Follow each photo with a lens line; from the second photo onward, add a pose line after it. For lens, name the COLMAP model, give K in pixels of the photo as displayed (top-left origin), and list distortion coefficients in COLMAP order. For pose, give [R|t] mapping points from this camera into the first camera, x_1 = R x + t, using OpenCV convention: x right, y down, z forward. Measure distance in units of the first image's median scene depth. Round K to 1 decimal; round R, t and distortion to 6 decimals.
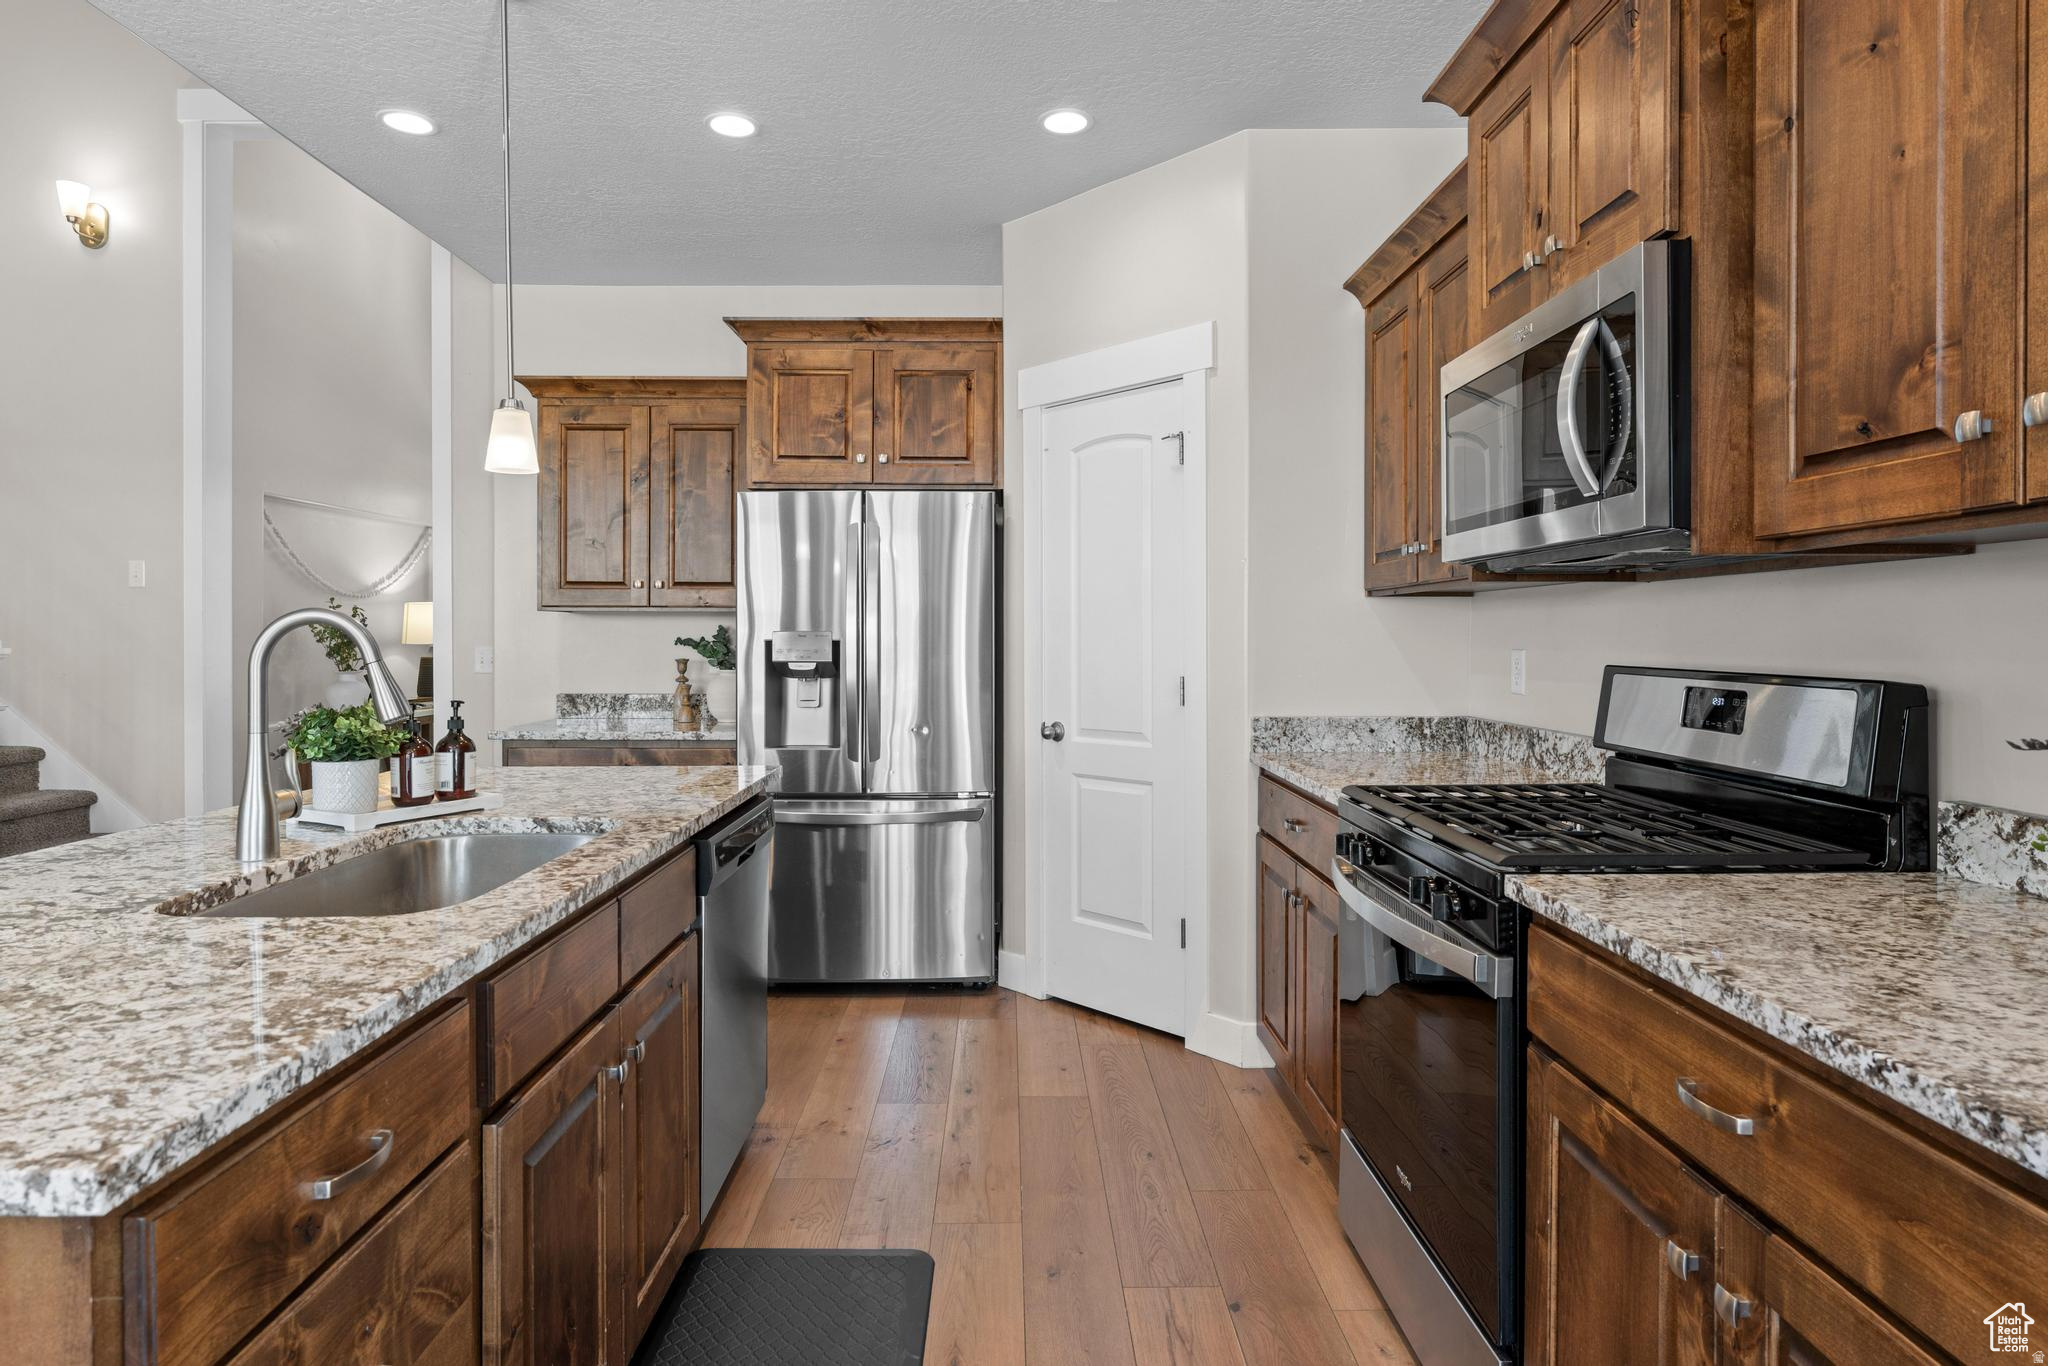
lens RADIAL K [[1115.1, 0, 1021.0], [0, 1115.1, 640.5], [0, 0, 1]] dist [-0.001948, -0.002117]
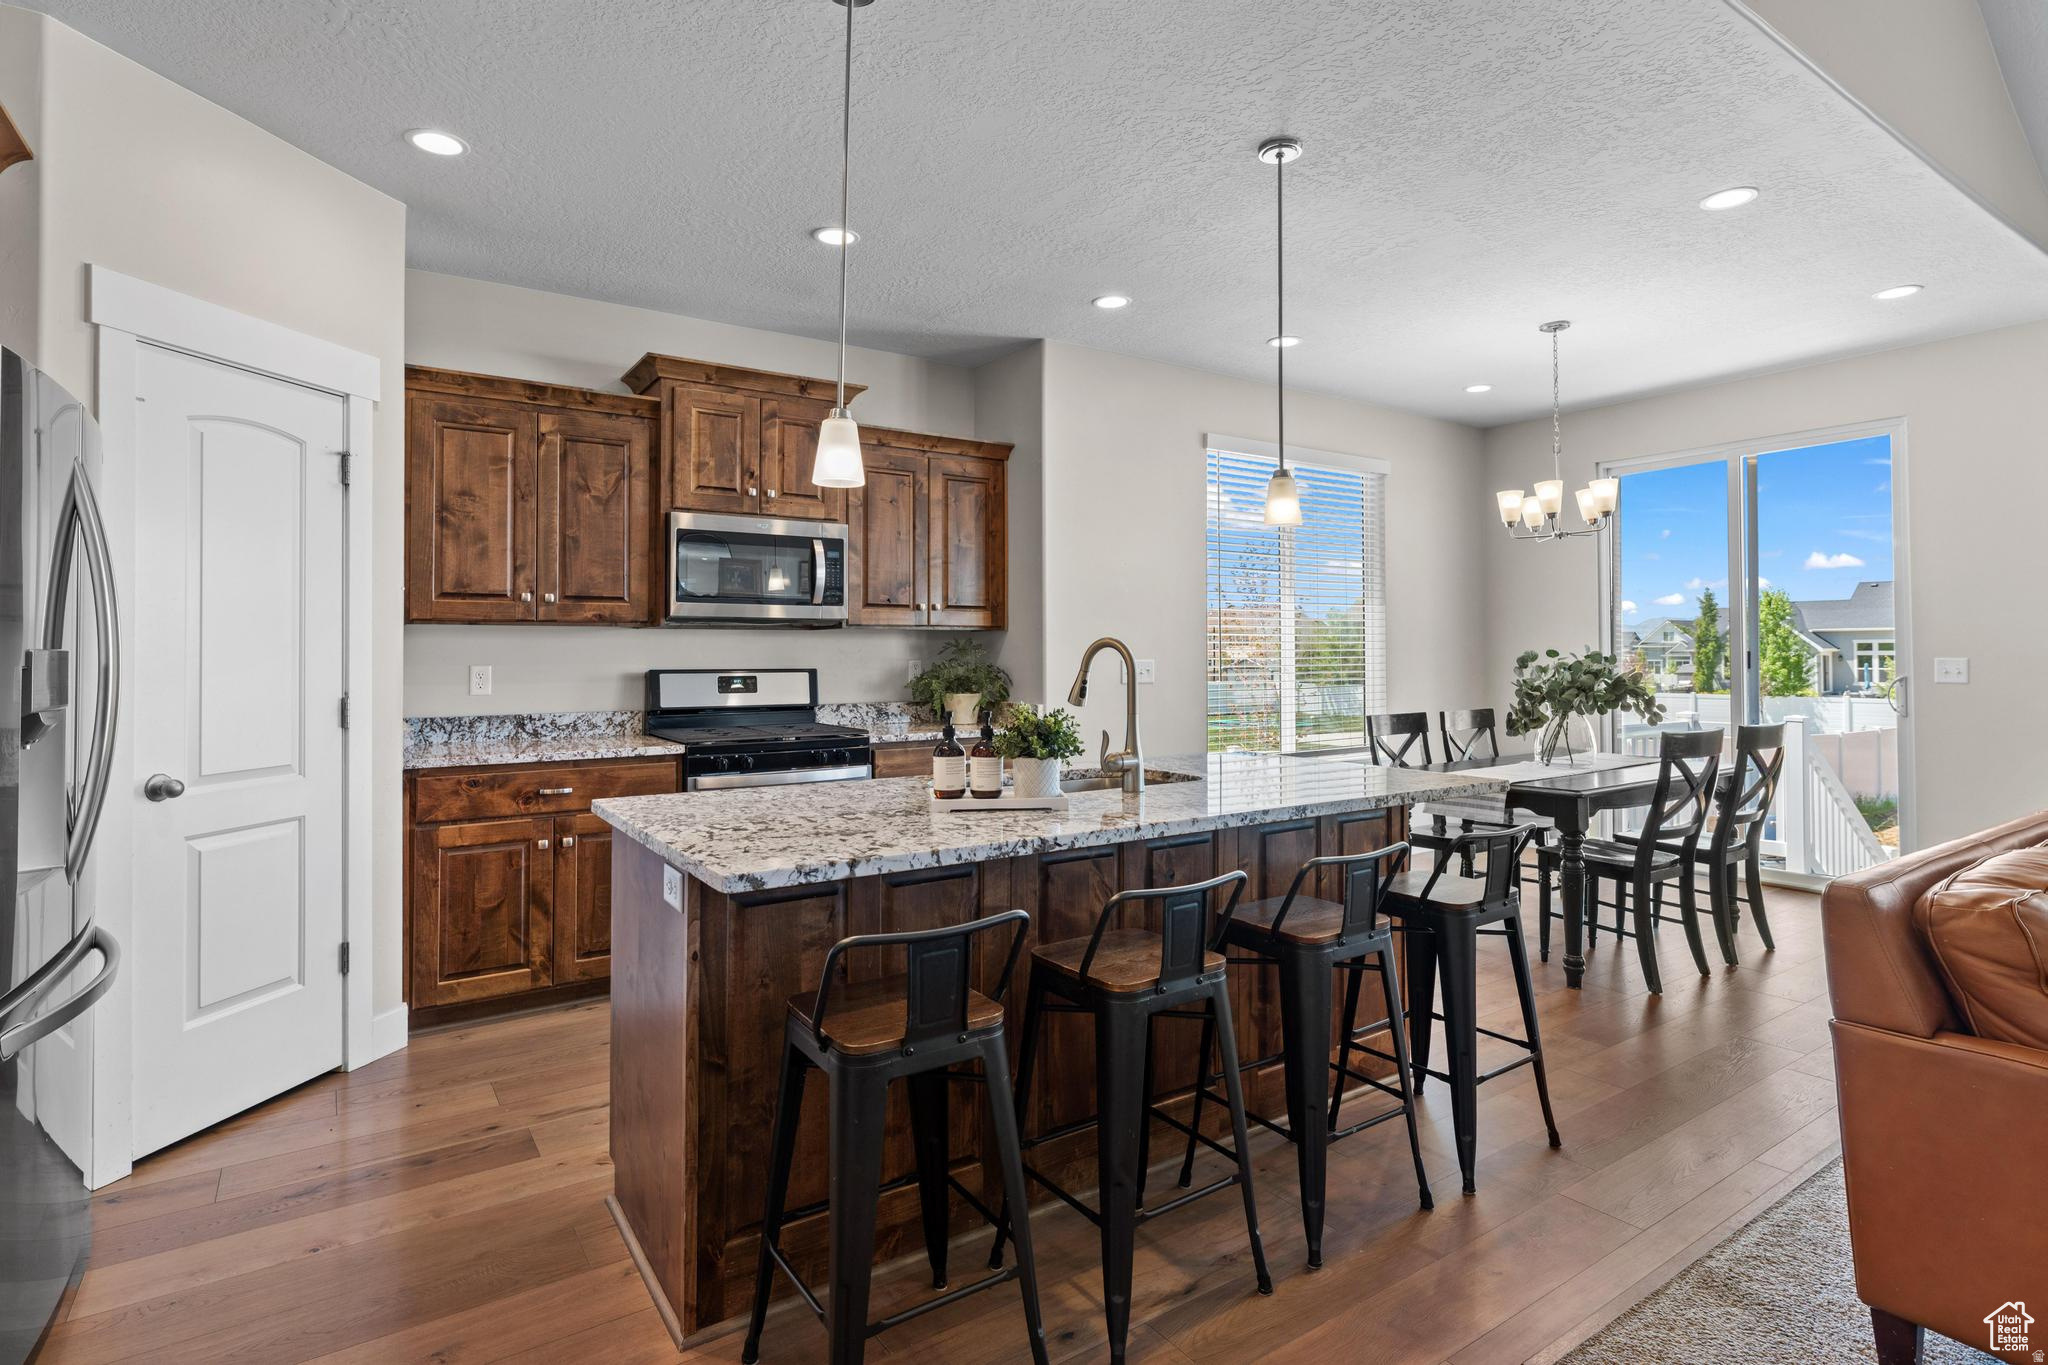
lens RADIAL K [[1019.4, 0, 1015.3], [0, 1019.4, 637.2], [0, 0, 1]] dist [0.000061, 0.000130]
pose [[-0.547114, 0.016825, 0.836889, -0.991826], [0.007883, 0.999857, -0.014949, -0.003045], [-0.837021, -0.001582, -0.547169, 1.053162]]
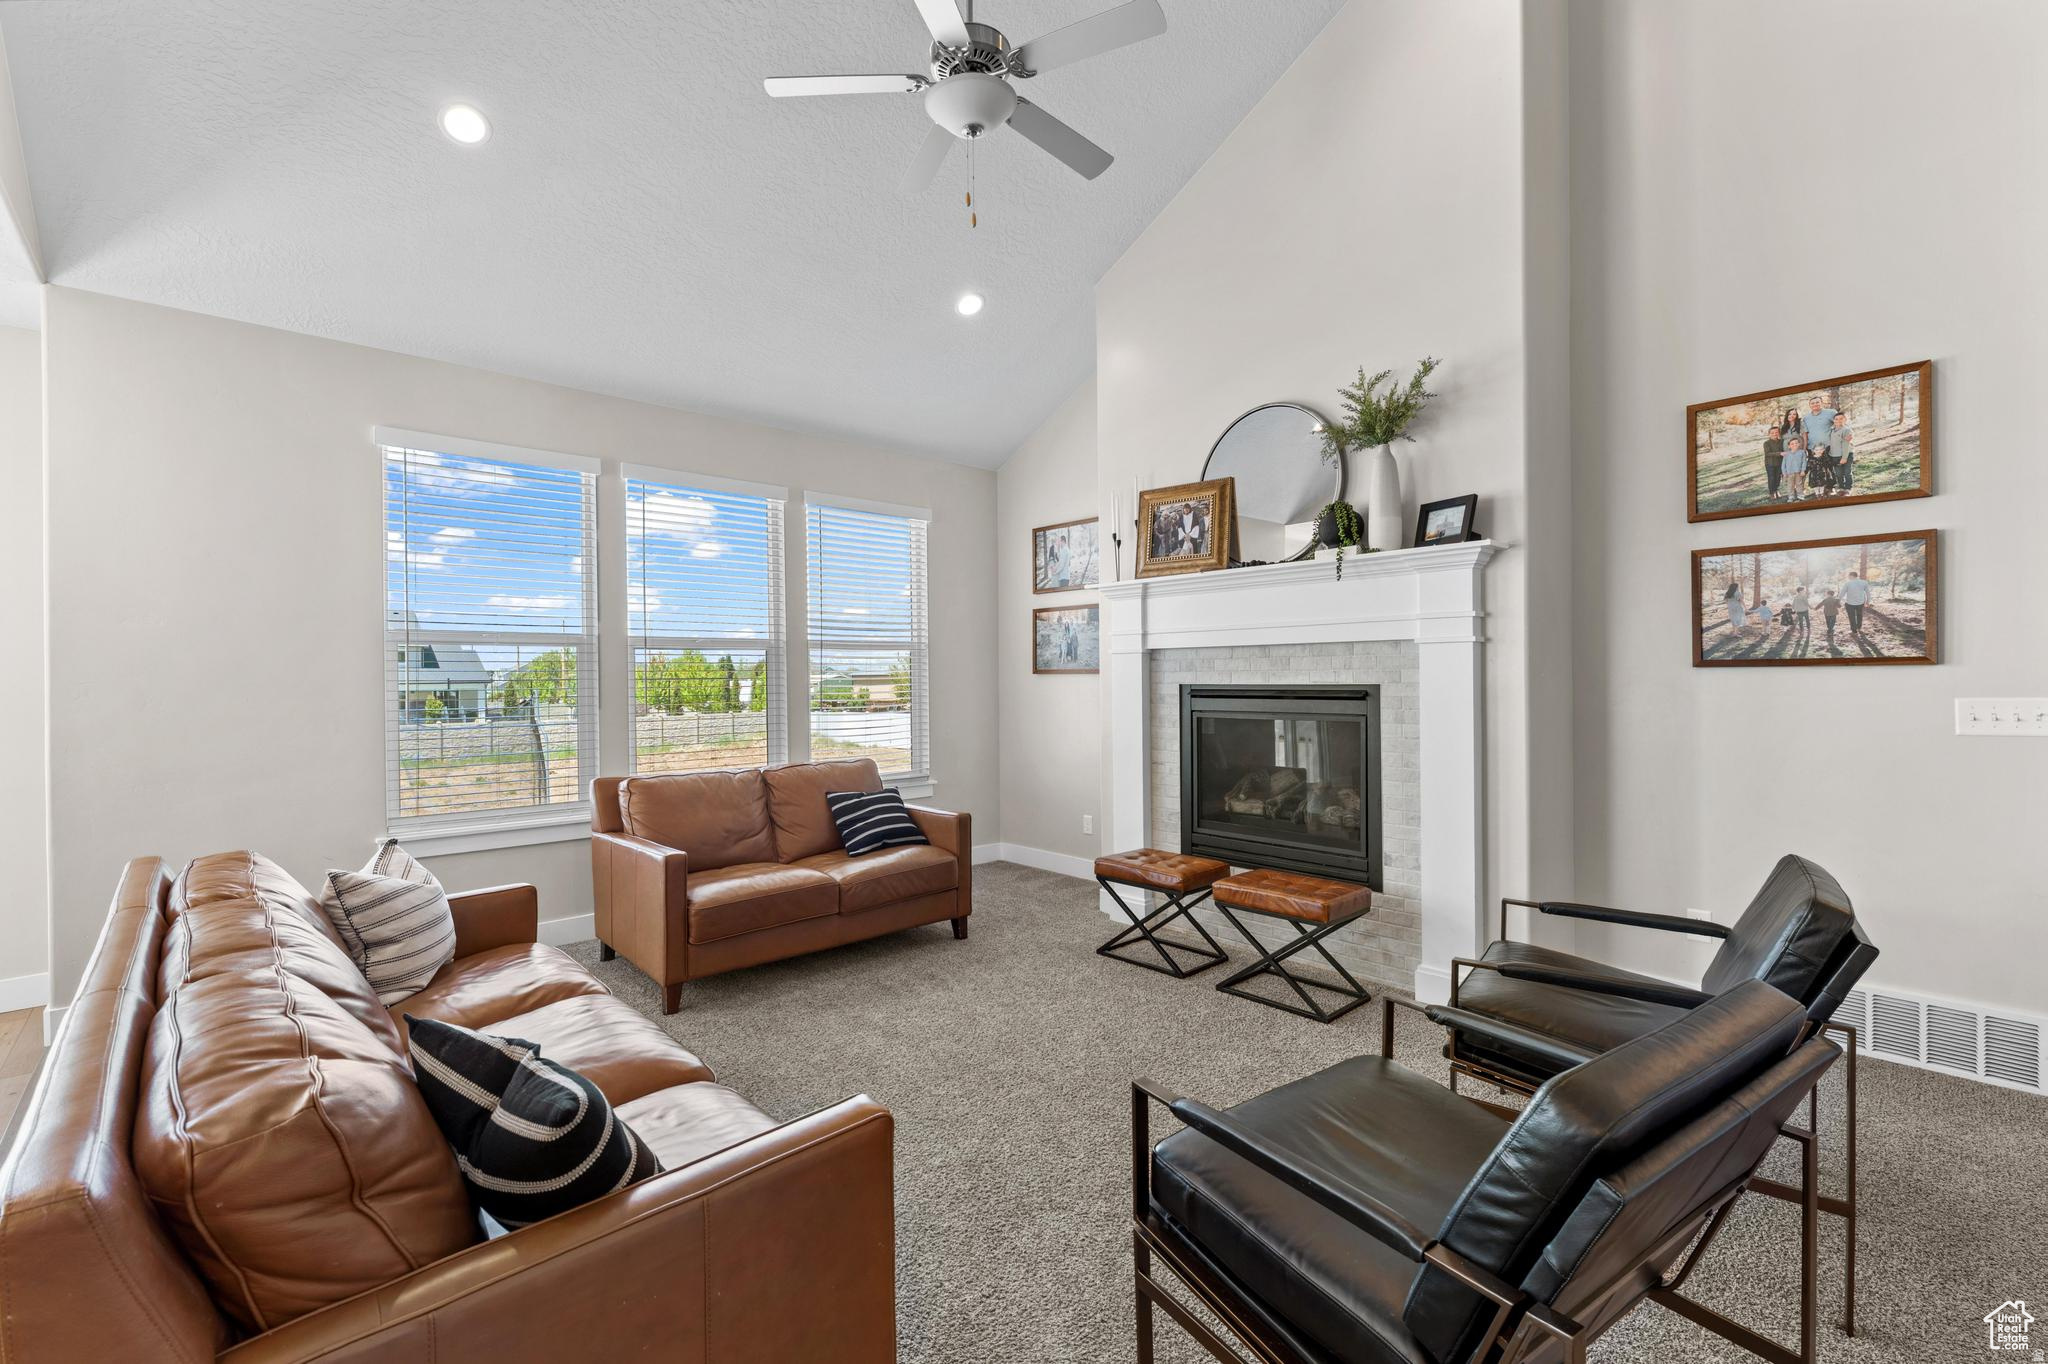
lens RADIAL K [[882.8, 0, 1024.0], [0, 882.8, 682.0], [0, 0, 1]] dist [-0.000098, -0.000249]
pose [[-0.742419, 0.009617, -0.669867, -0.814982], [0.005139, 0.999949, 0.008660, -0.016325], [0.669916, 0.002987, -0.742431, 0.738887]]
